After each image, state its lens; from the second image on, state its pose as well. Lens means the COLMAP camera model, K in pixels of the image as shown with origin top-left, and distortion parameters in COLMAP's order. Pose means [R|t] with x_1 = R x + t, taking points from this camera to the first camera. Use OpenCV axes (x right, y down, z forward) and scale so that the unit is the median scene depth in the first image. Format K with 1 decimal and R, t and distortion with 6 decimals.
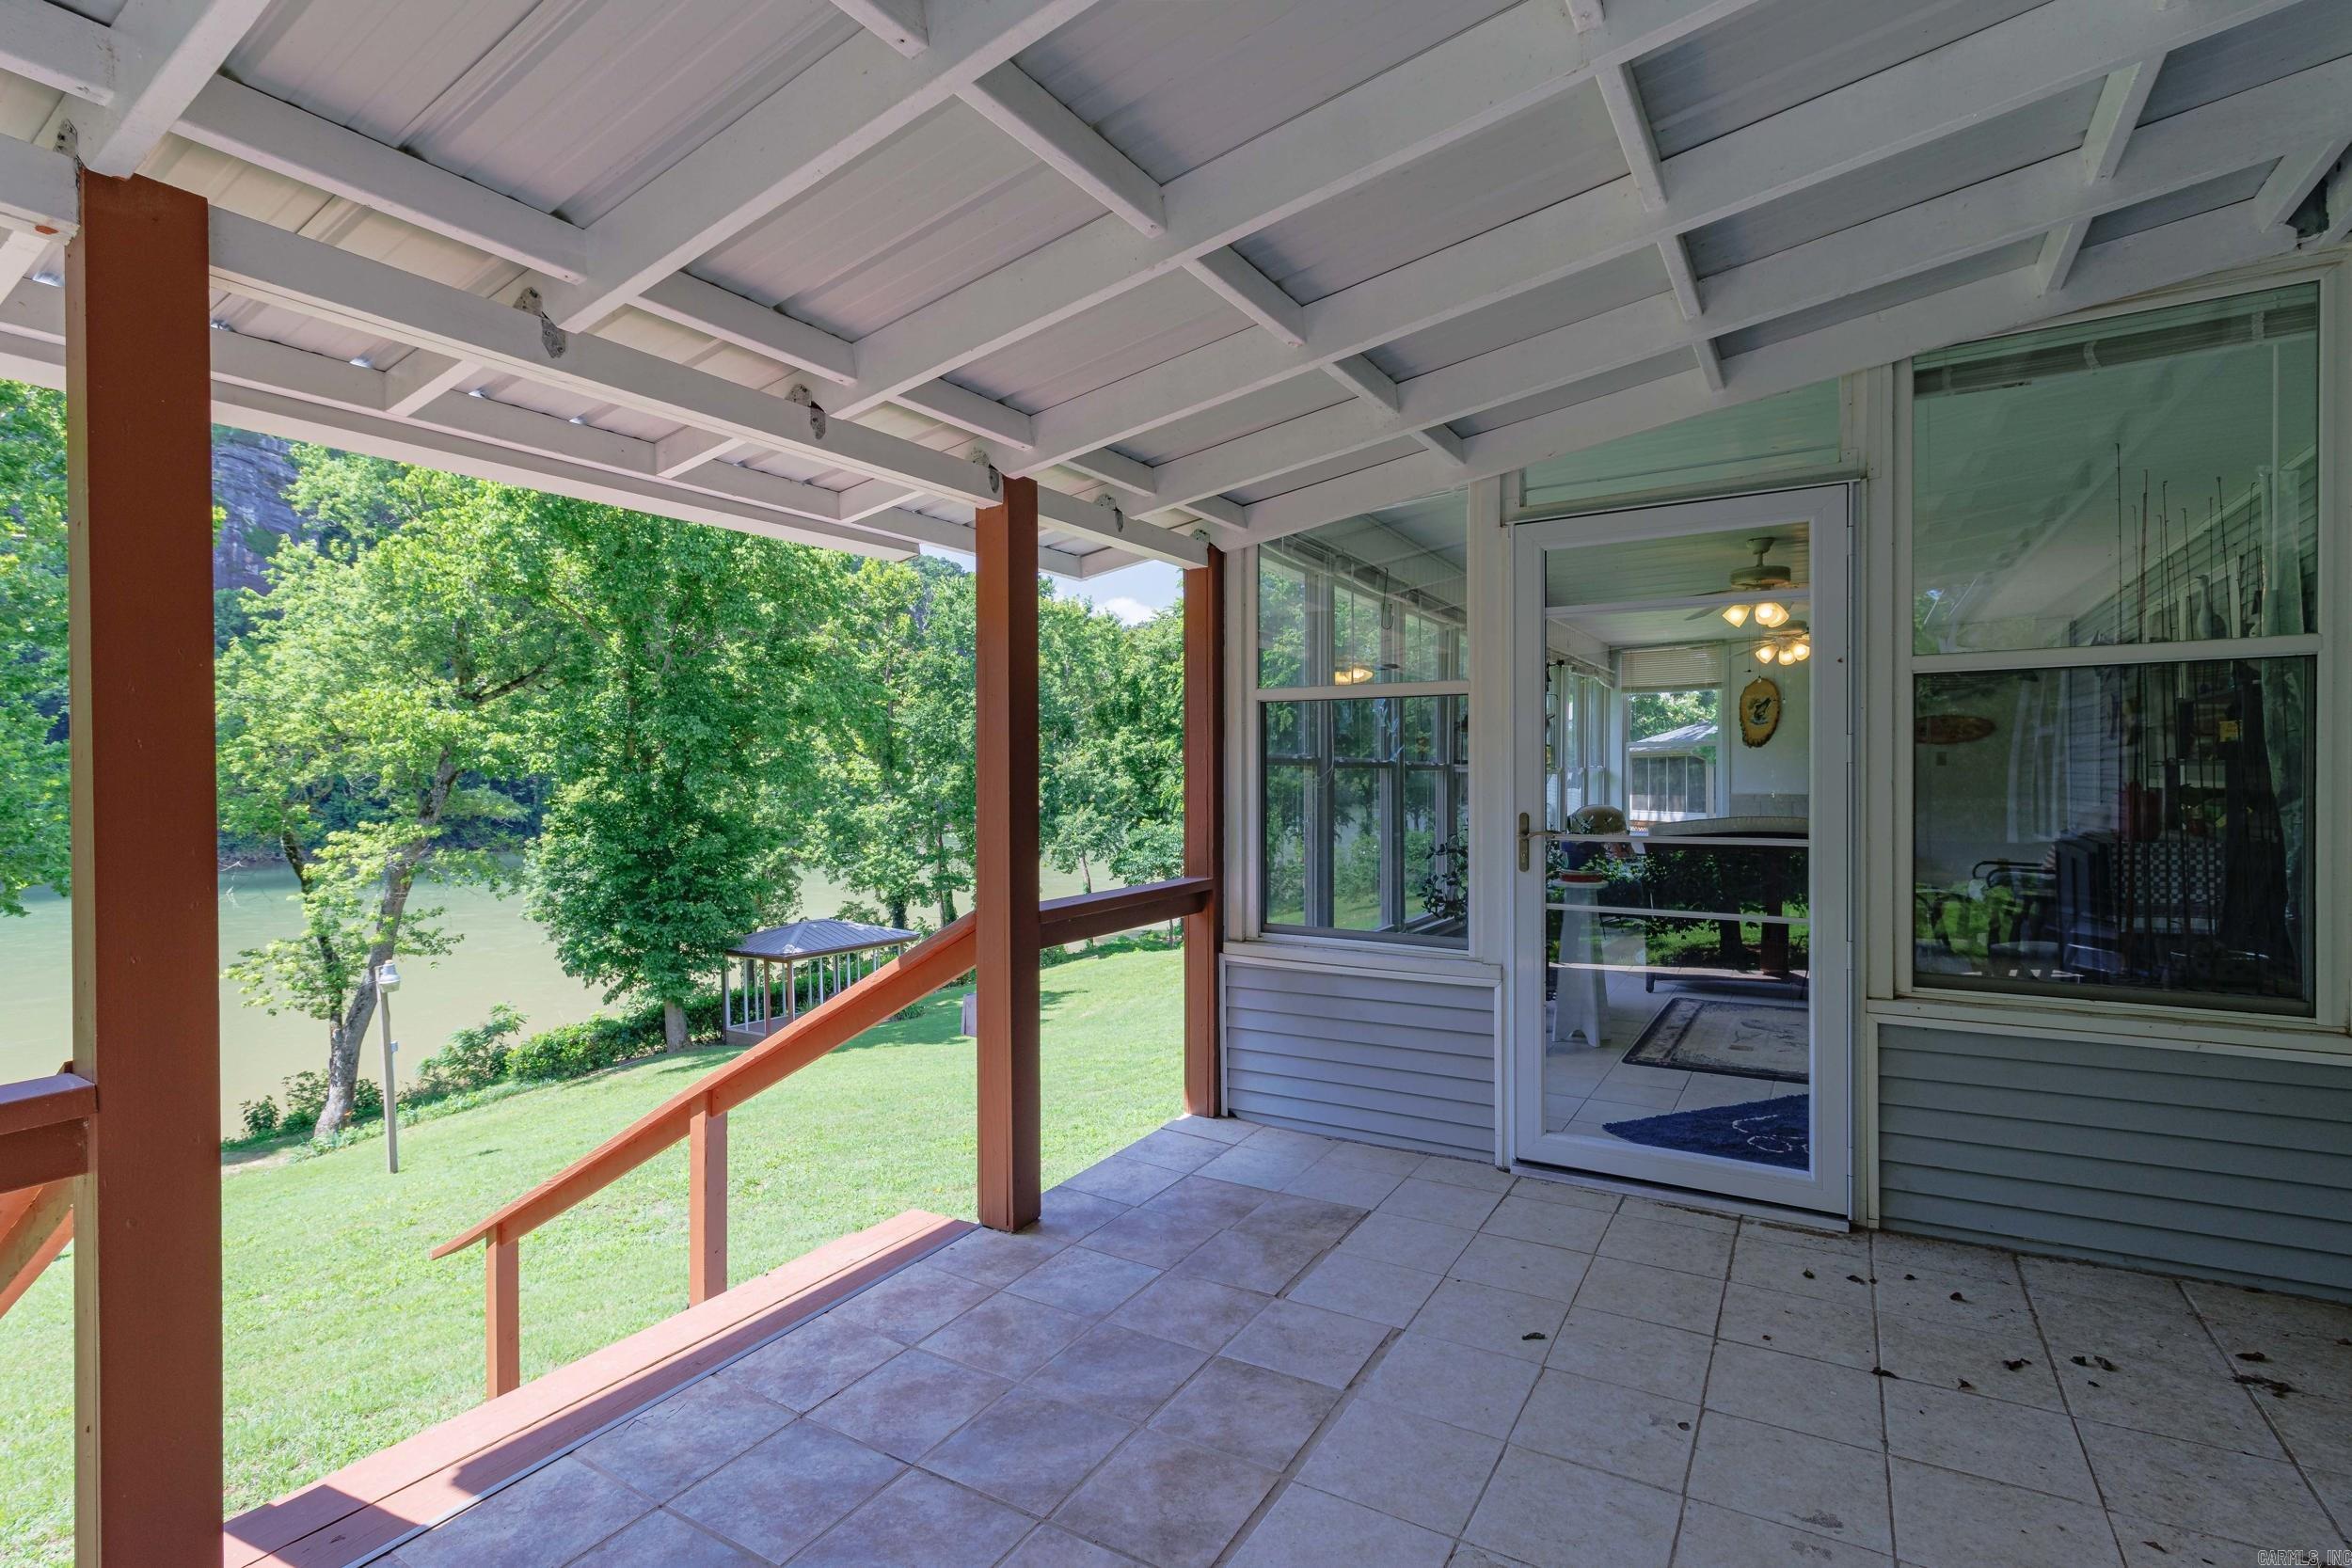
lens RADIAL K [[1131.4, 0, 1166.7], [0, 1131.4, 780.3], [0, 0, 1]] dist [0.002867, 0.001162]
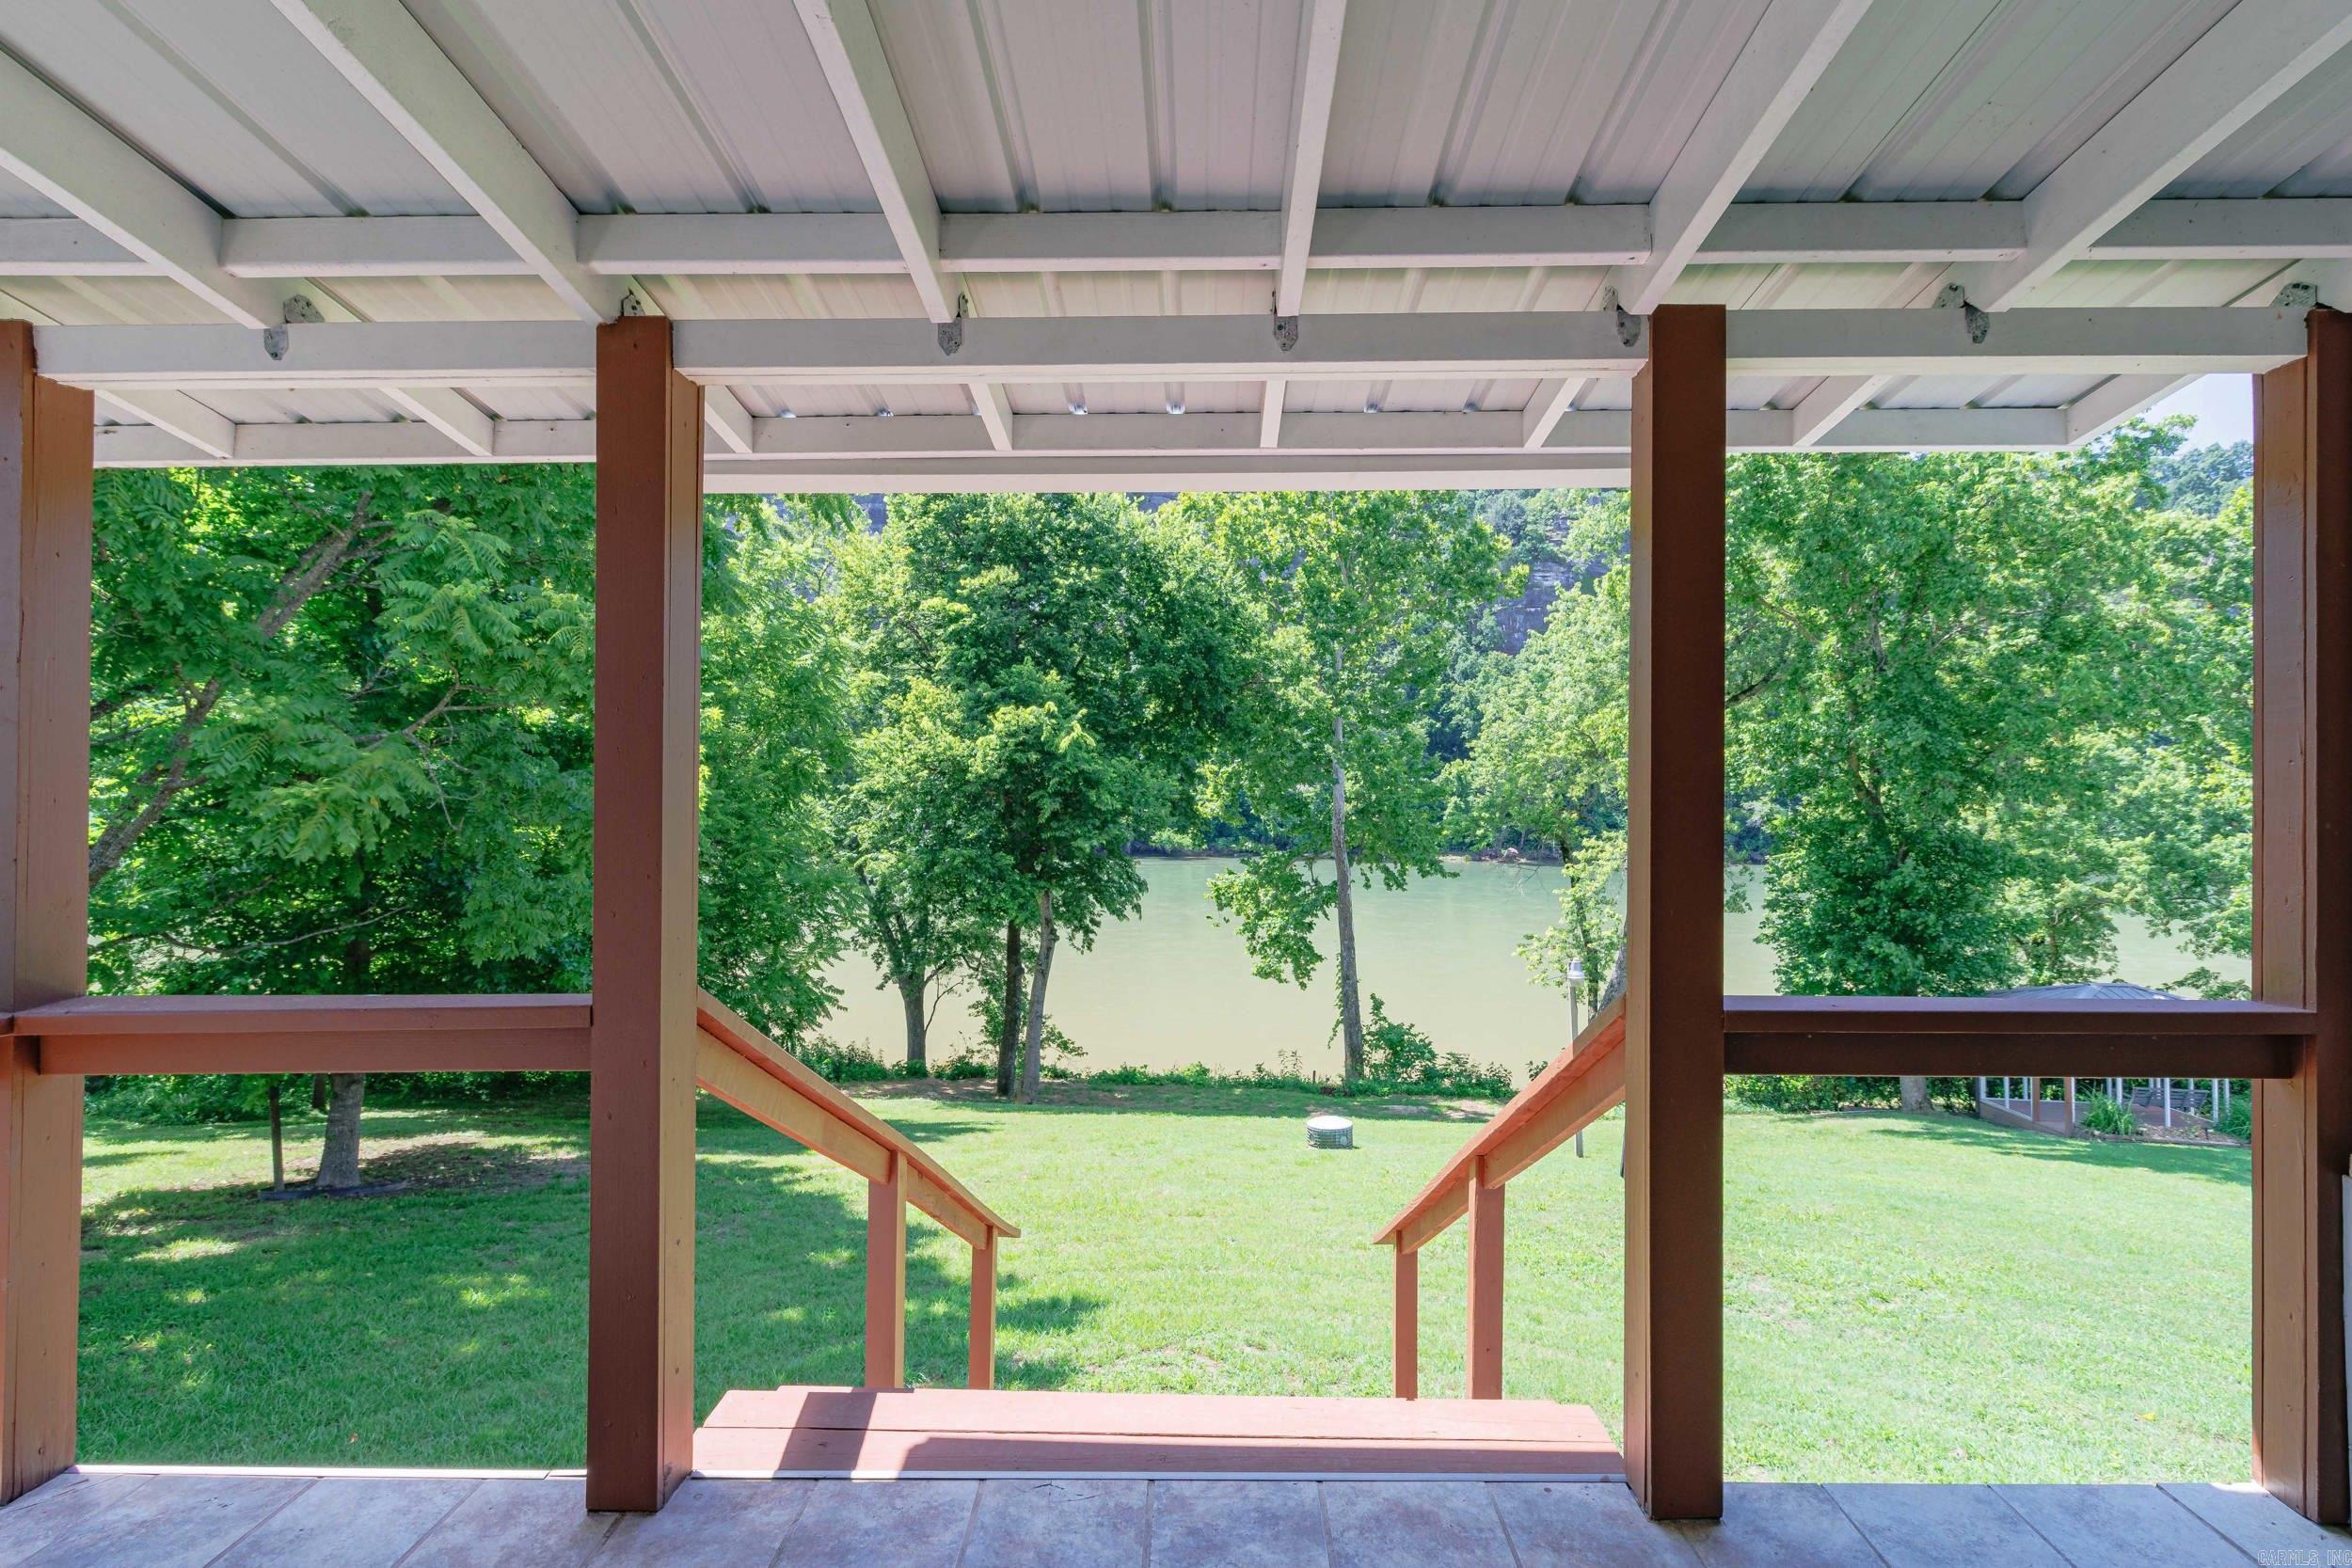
lens RADIAL K [[1158.3, 0, 1176.0], [0, 1158.3, 784.0], [0, 0, 1]] dist [0.008068, -0.000476]
pose [[0.502806, 0.006935, -0.864372, 0.100652], [-0.014739, 0.999891, -0.000551, -0.000648], [0.864274, 0.013017, 0.502853, 0.156170]]
